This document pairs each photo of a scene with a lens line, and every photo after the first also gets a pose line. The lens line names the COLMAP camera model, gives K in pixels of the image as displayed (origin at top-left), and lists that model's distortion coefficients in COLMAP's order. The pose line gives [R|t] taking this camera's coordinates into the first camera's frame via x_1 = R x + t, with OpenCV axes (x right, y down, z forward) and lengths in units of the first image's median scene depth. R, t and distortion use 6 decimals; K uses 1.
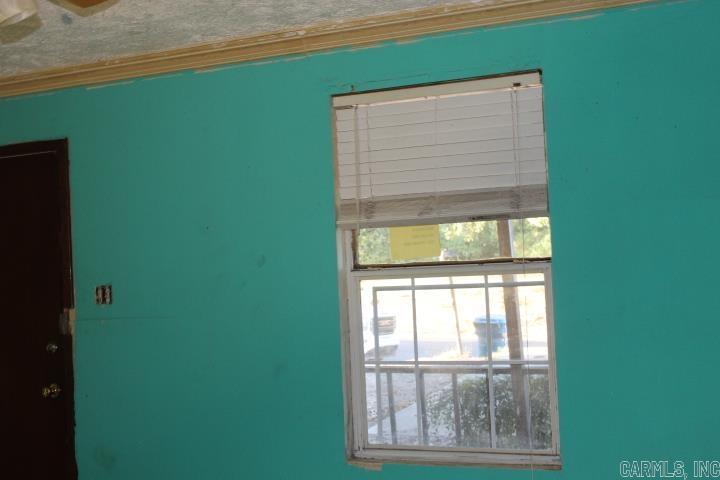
lens RADIAL K [[936.4, 0, 353.0], [0, 936.4, 246.0], [0, 0, 1]] dist [-0.050176, 0.000000]
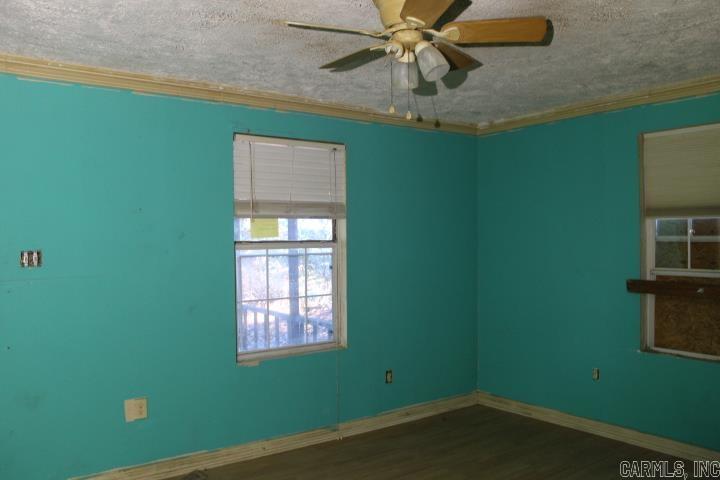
lens RADIAL K [[600.3, 0, 363.5], [0, 600.3, 239.8], [0, 0, 1]] dist [-0.160840, 0.135412]
pose [[0.484047, 0.040158, 0.874120, -0.780501], [-0.029120, 0.999132, -0.029776, 0.042982], [-0.874557, -0.011042, 0.484796, 0.321898]]
